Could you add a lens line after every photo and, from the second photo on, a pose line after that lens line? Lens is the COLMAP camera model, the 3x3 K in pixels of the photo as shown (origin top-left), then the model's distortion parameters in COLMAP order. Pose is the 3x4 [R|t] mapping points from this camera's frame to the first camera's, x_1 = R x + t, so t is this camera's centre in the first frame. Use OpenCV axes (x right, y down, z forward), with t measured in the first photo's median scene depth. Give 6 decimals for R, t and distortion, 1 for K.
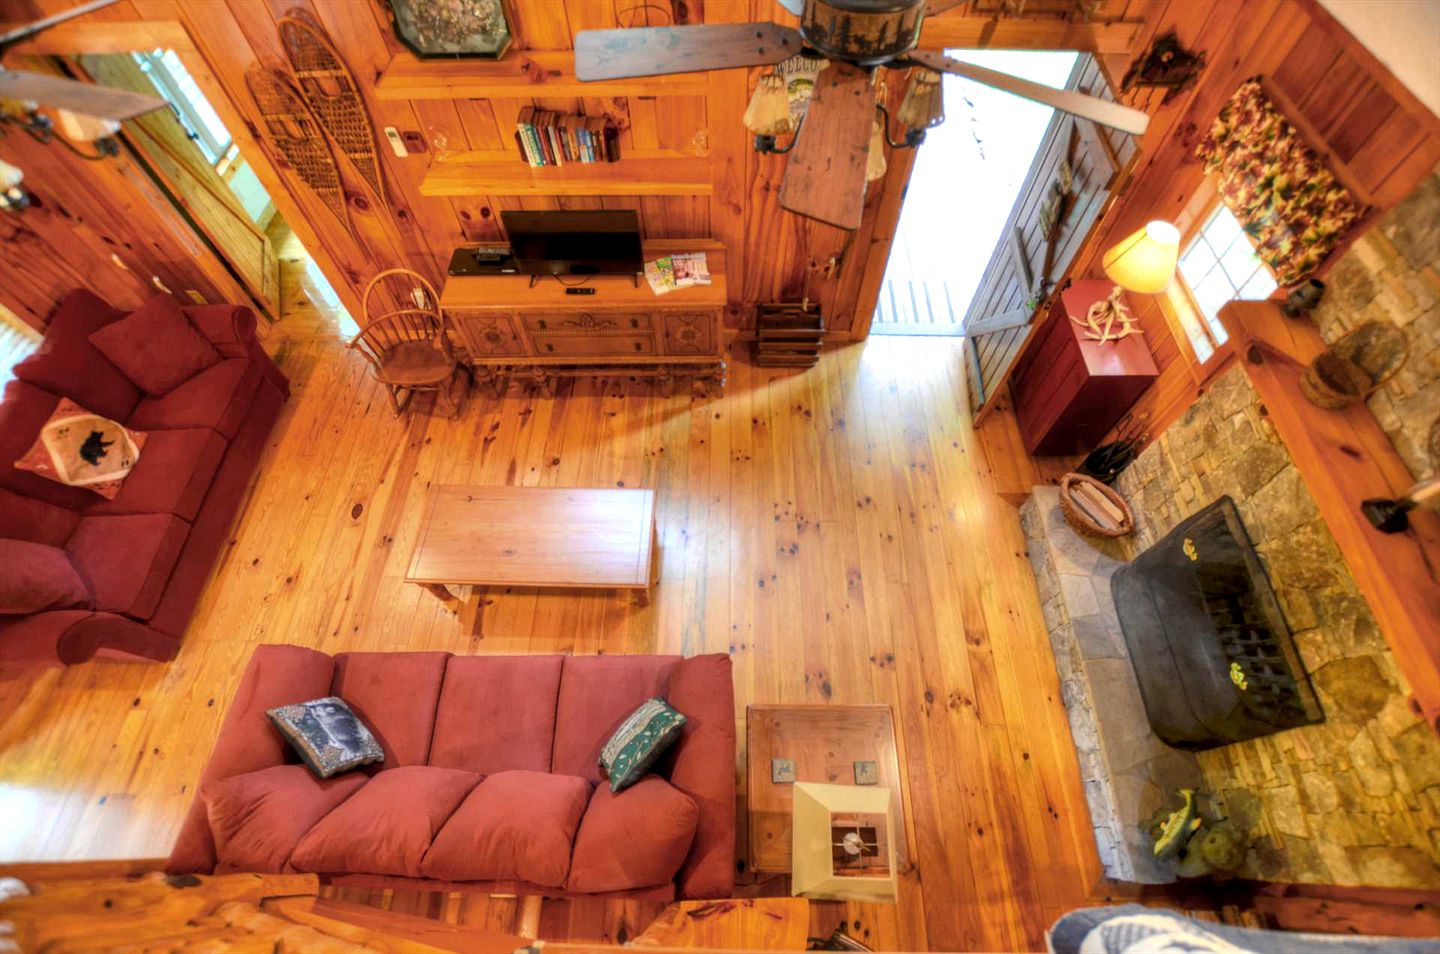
lens RADIAL K [[637.0, 0, 720.6], [0, 637.0, 482.2], [0, 0, 1]] dist [-0.024624, 0.000110]
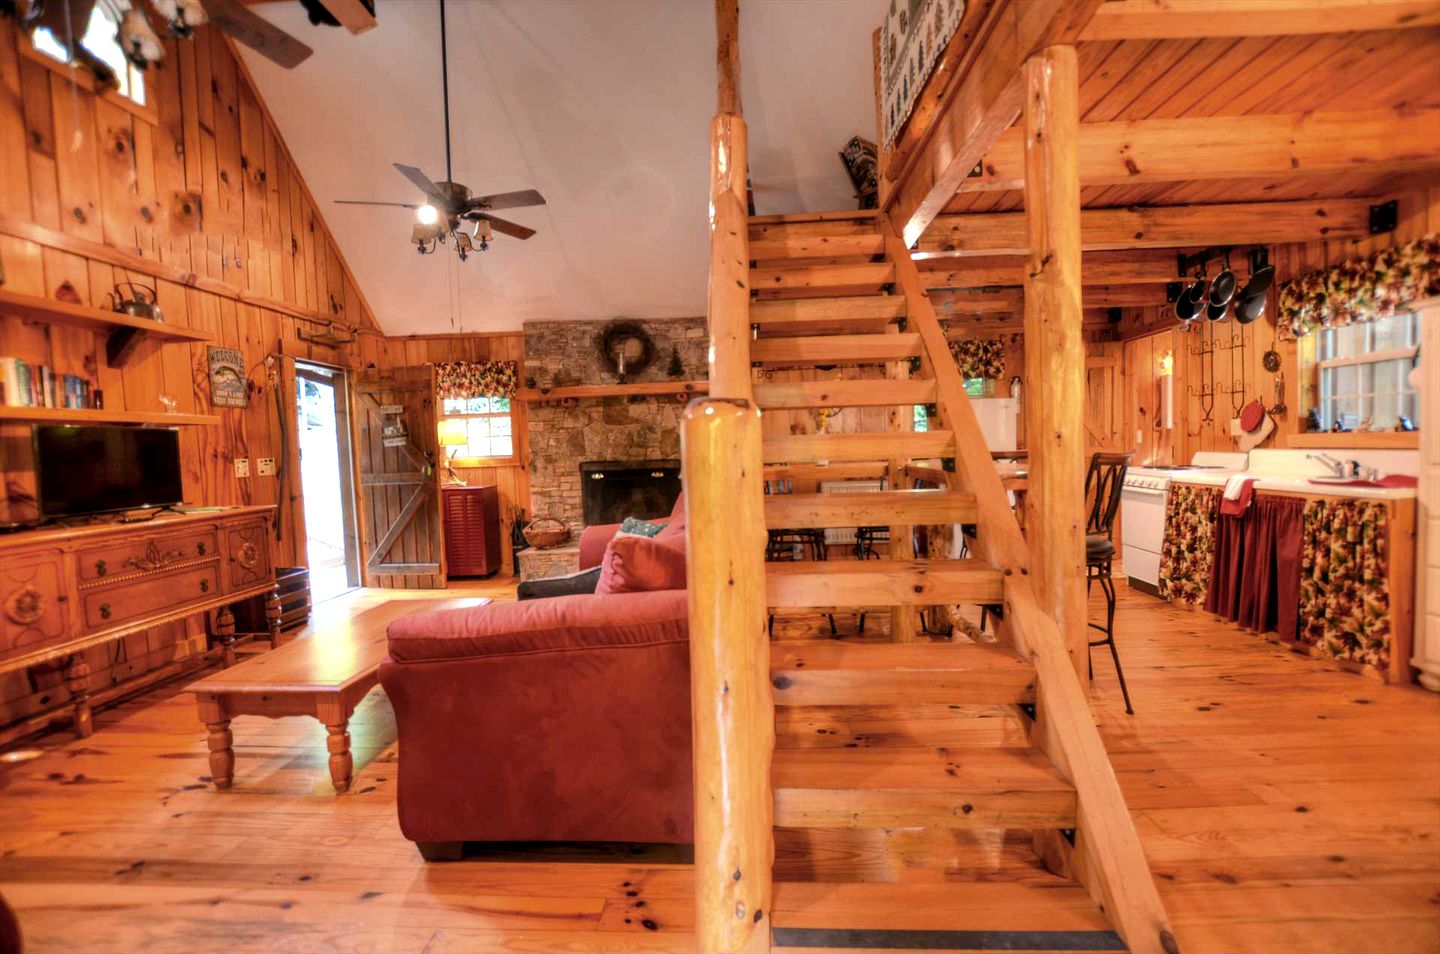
lens RADIAL K [[637.0, 0, 720.6], [0, 637.0, 482.2], [0, 0, 1]] dist [-0.024624, 0.000110]
pose [[0.031853, -0.049111, 0.998285, -0.996062], [0.878517, 0.477690, -0.004531, 0.356982], [-0.476649, 0.877154, 0.058361, 0.514752]]
